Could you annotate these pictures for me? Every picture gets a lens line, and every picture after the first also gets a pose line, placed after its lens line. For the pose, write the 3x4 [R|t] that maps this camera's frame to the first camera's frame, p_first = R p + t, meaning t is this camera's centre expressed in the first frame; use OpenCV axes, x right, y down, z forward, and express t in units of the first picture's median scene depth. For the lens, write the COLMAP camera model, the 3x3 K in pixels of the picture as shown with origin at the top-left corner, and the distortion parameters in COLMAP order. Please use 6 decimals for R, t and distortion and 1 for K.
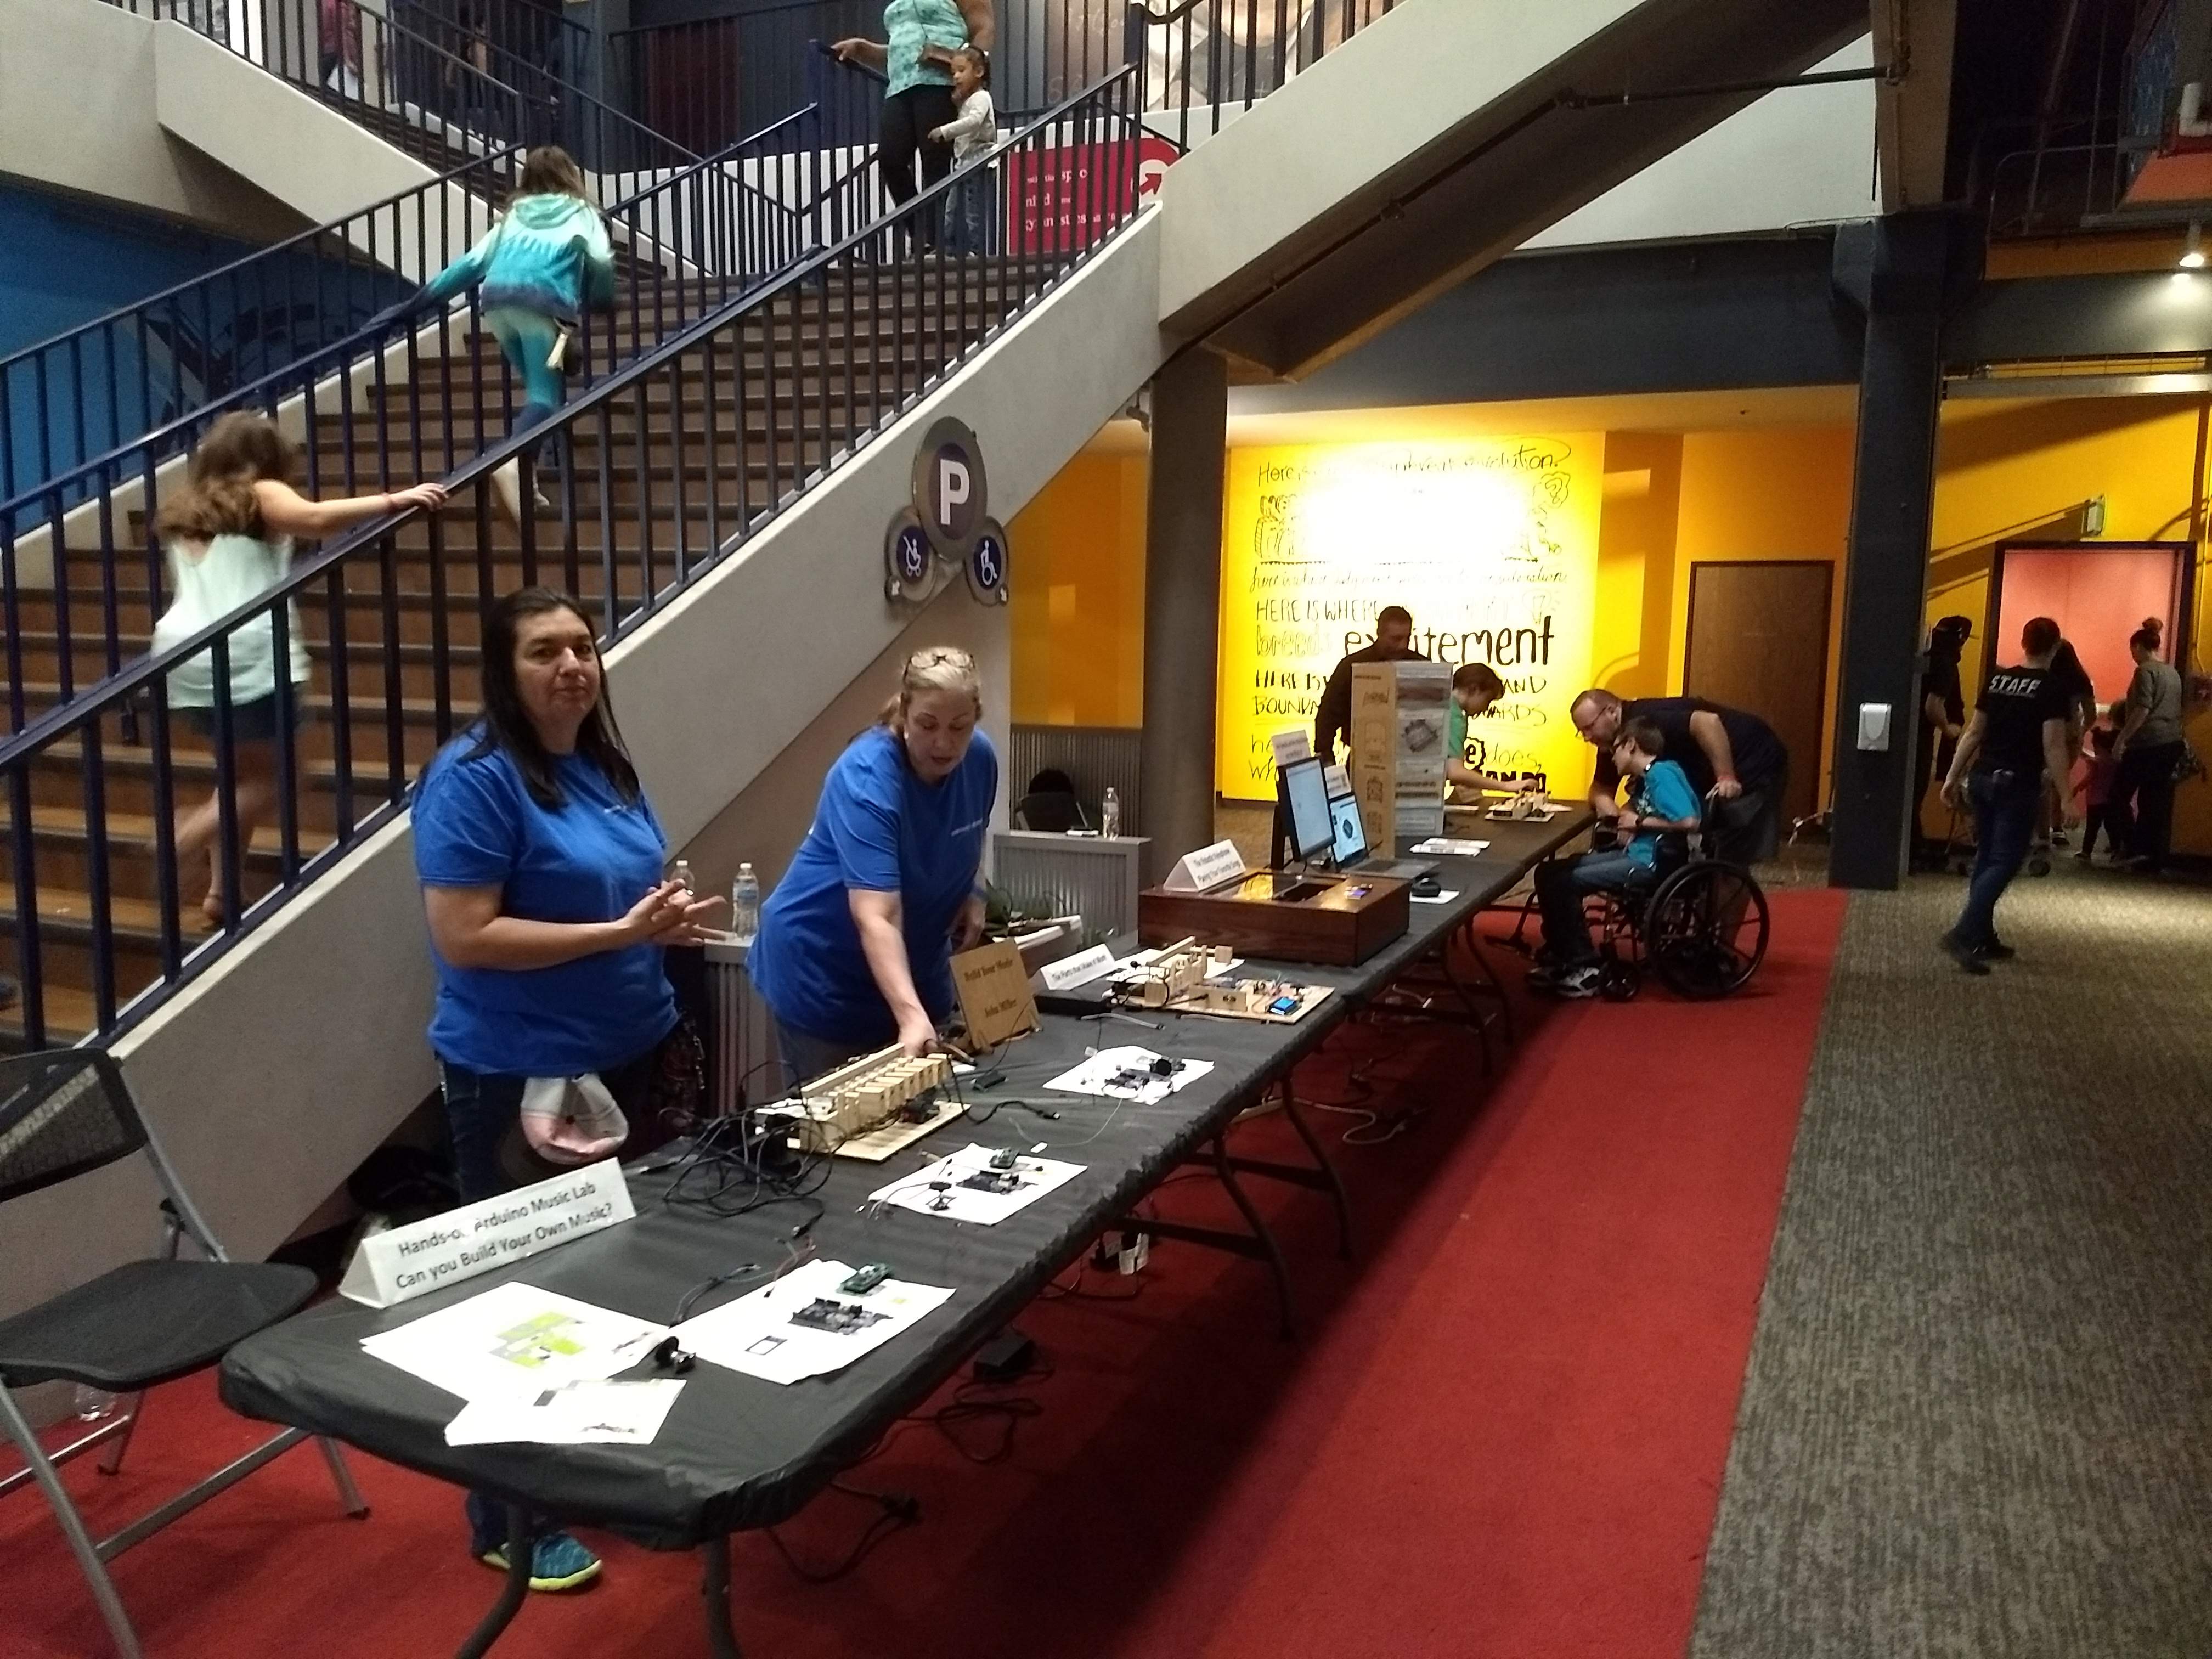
lens RADIAL K [[1638.5, 0, 1069.2], [0, 1638.5, 806.3], [0, 0, 1]] dist [0.071936, -0.170703]
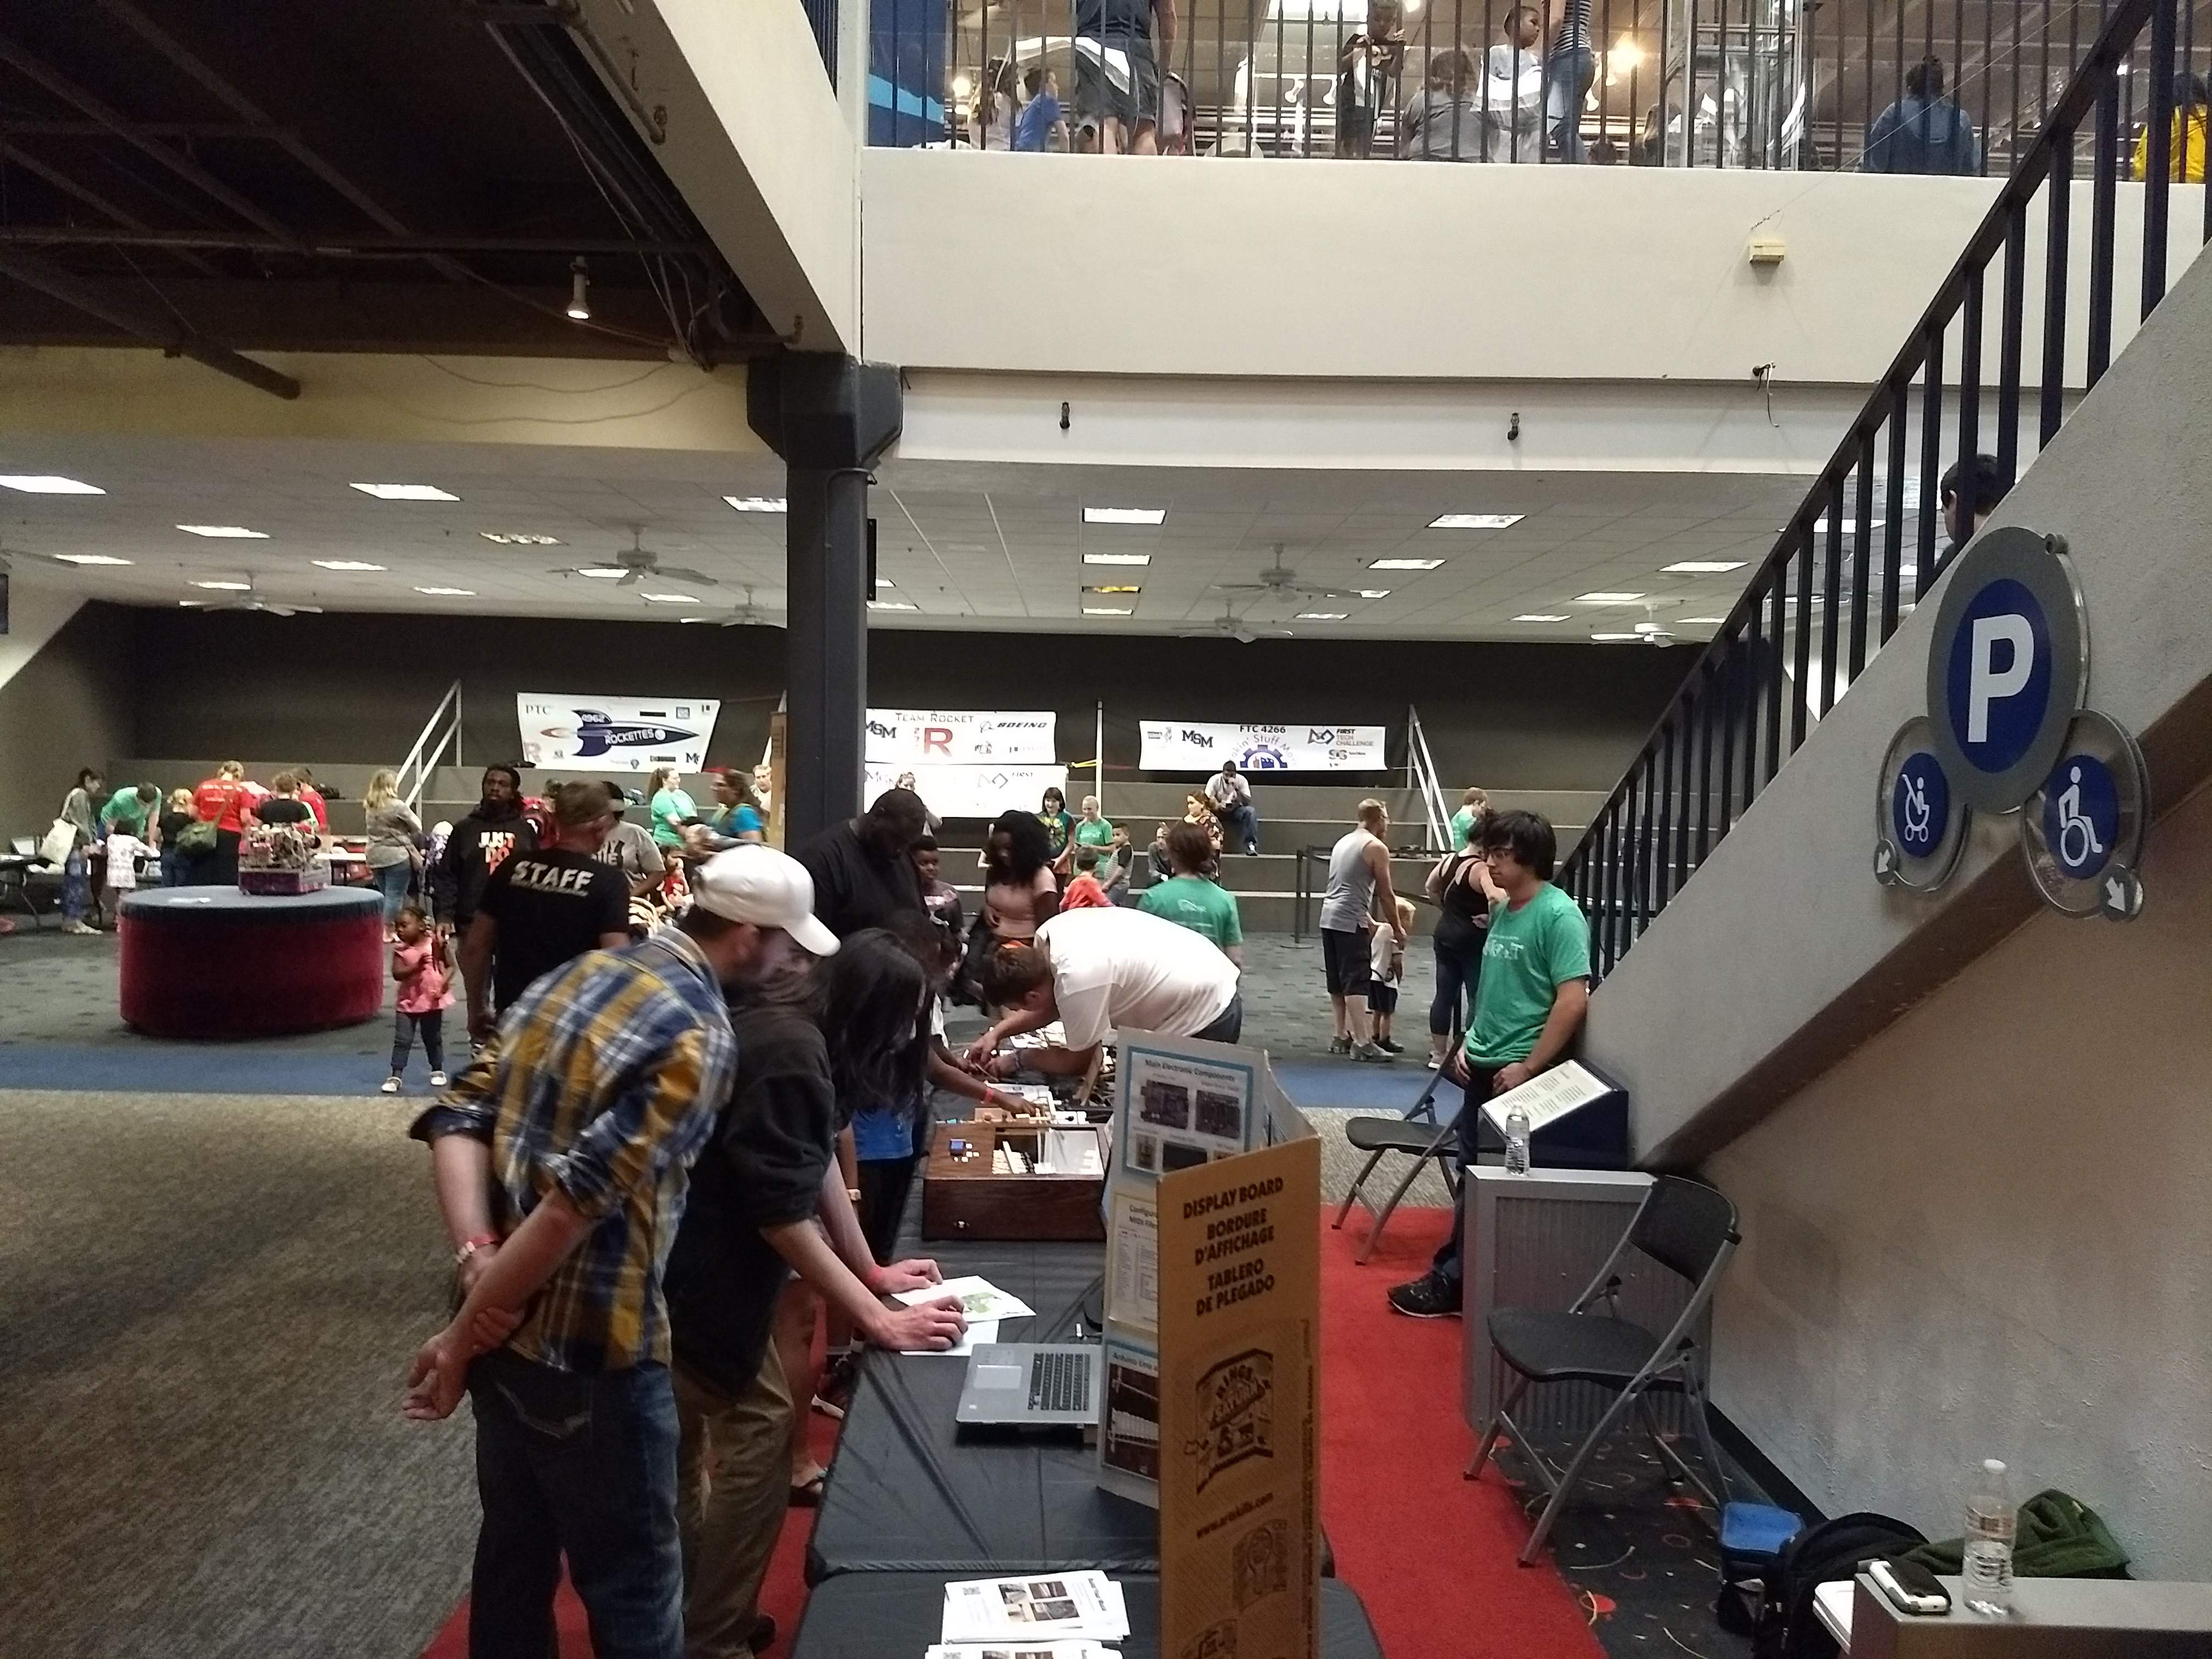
lens RADIAL K [[1708.8, 0, 1106.0], [0, 1708.8, 829.5], [0, 0, 1]] dist [0.208685, -0.332118]
pose [[-0.885049, -0.016417, -0.465209, 0.421538], [-0.083040, 0.988916, 0.123083, -0.195571], [0.458032, 0.147565, -0.876602, 1.392683]]
